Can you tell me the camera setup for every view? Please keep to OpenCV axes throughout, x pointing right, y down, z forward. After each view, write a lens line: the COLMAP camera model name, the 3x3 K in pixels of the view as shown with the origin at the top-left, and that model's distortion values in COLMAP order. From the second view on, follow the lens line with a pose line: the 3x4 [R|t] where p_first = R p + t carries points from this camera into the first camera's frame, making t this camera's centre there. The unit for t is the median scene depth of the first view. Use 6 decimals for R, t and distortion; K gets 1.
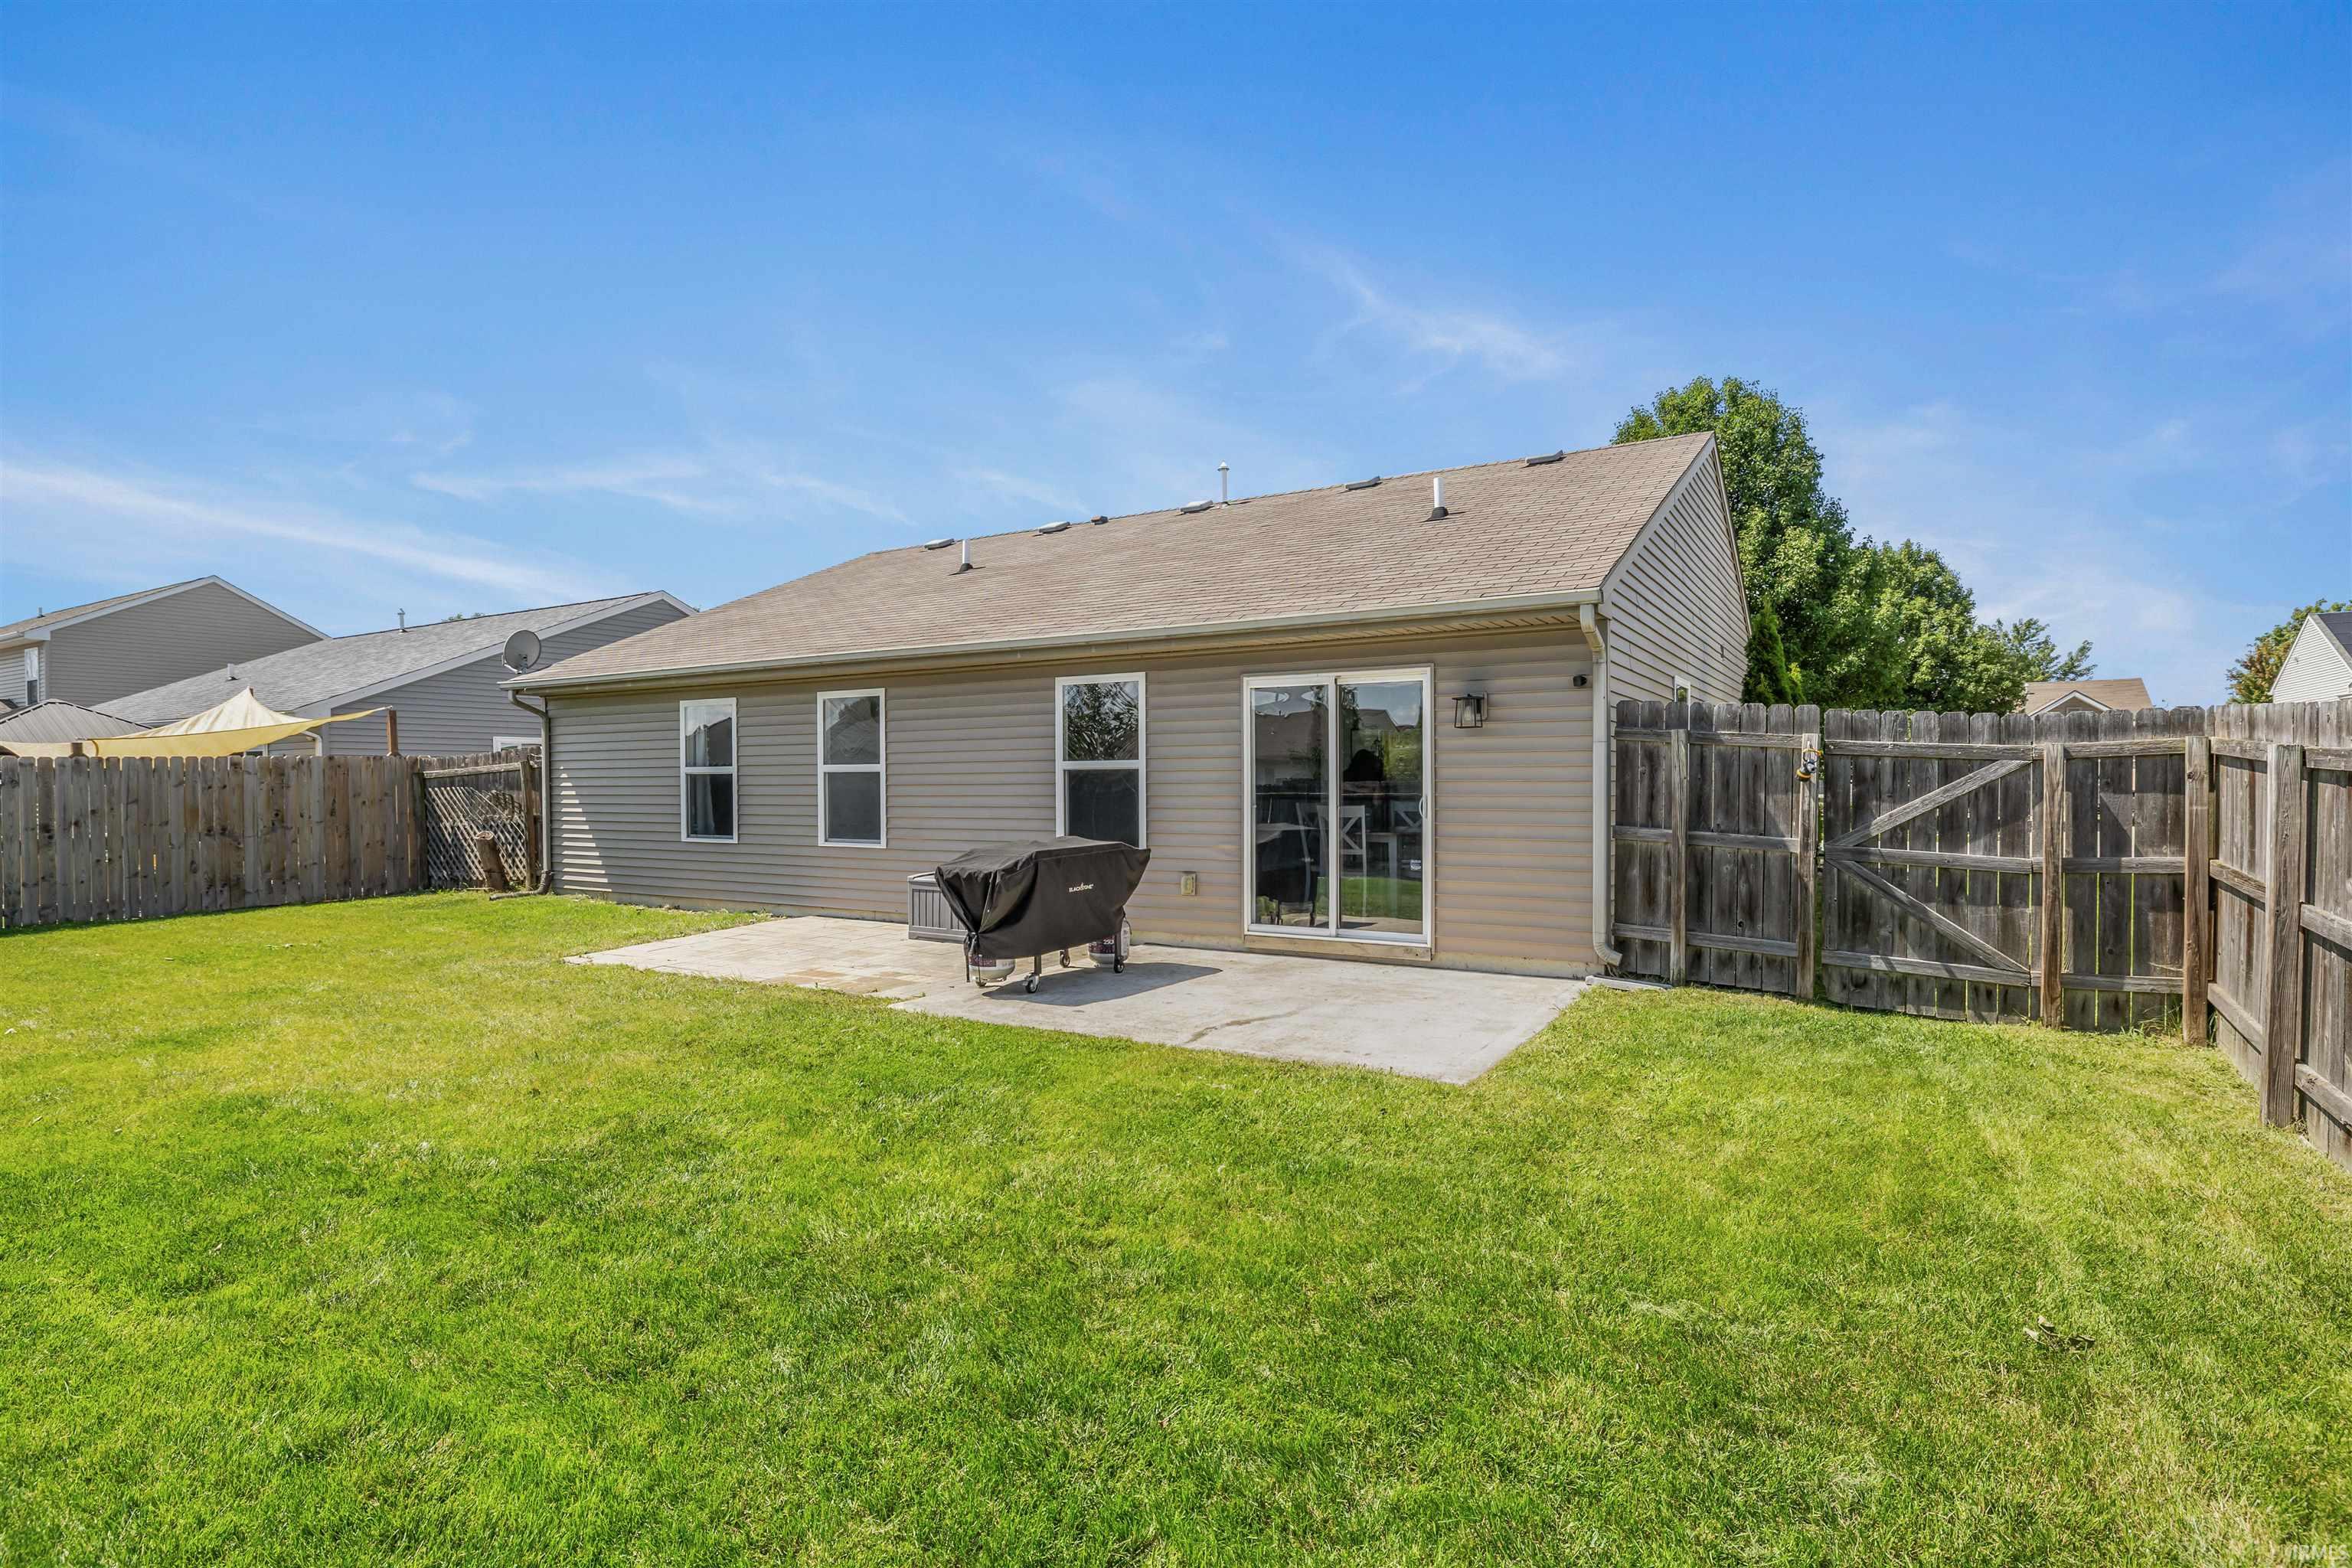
lens RADIAL K [[1180.4, 0, 1169.9], [0, 1180.4, 801.3], [0, 0, 1]] dist [-0.013178, 0.003512]
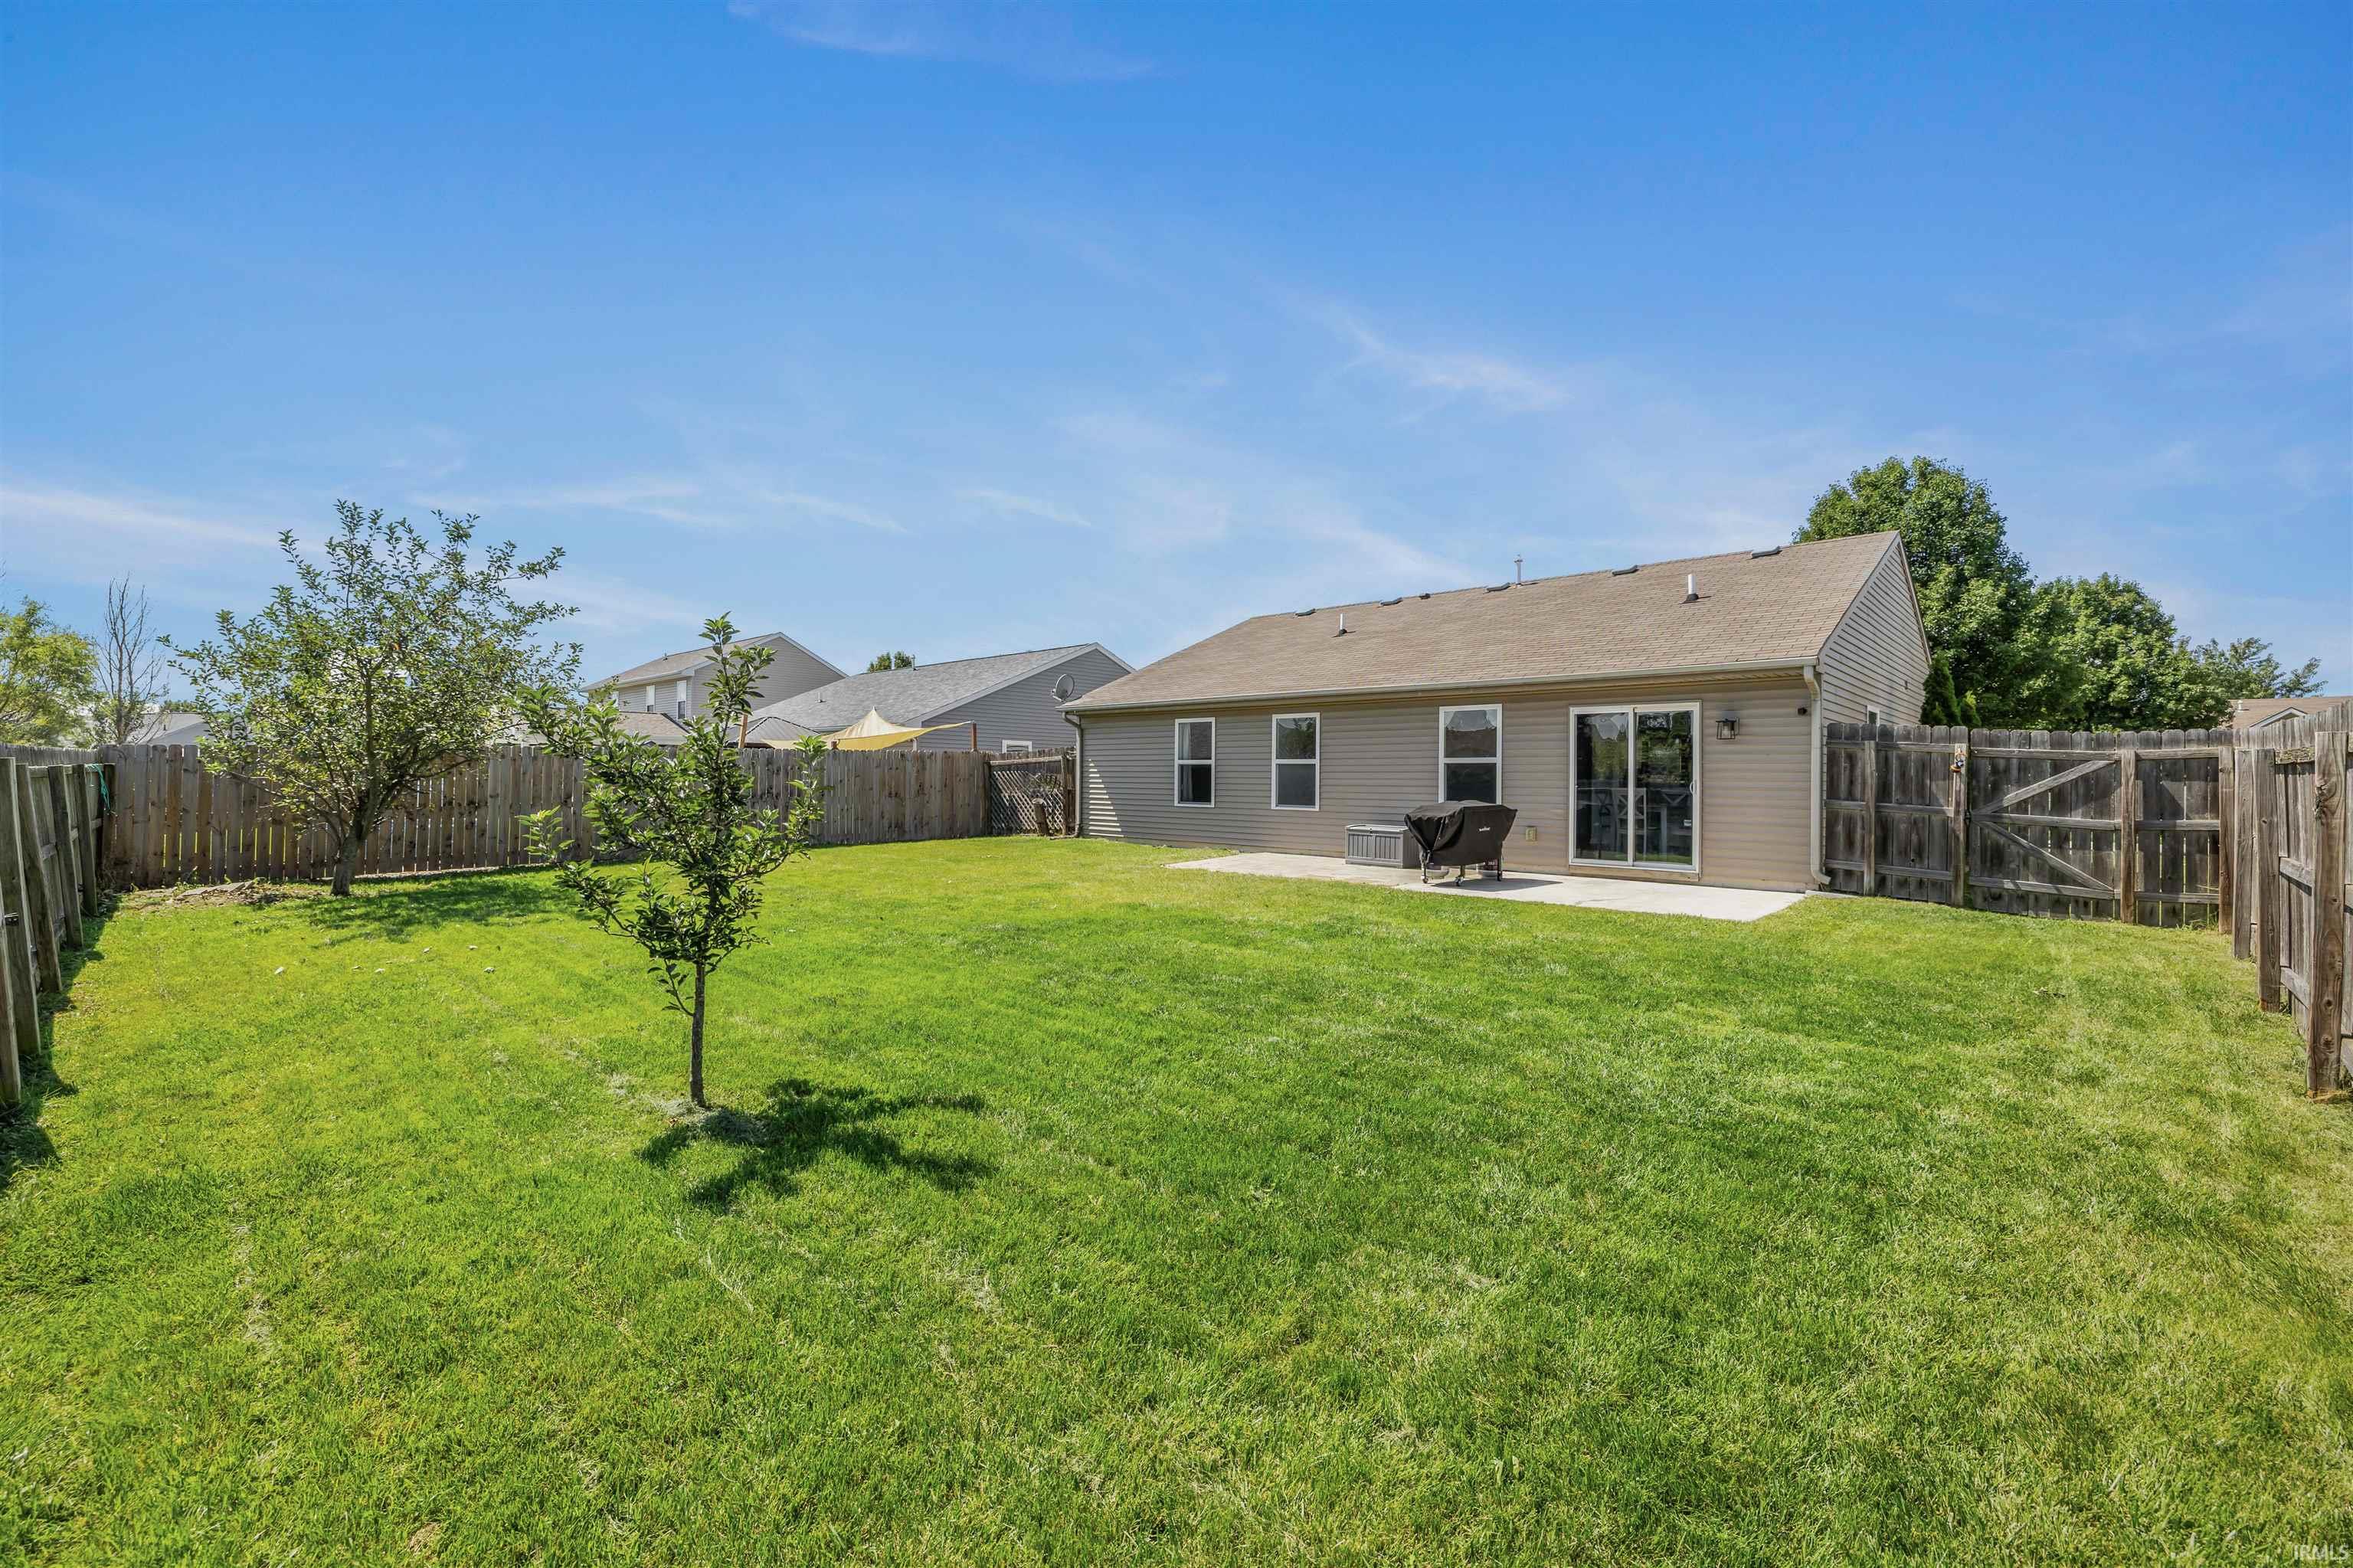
lens RADIAL K [[988.5, 0, 1157.9], [0, 988.5, 771.1], [0, 0, 1]] dist [-0.001654, -0.000263]
pose [[0.976035, 0.013316, -0.217205, -0.155863], [-0.019138, 0.999511, -0.024721, 0.022485], [0.216769, 0.028285, 0.975813, -0.365744]]
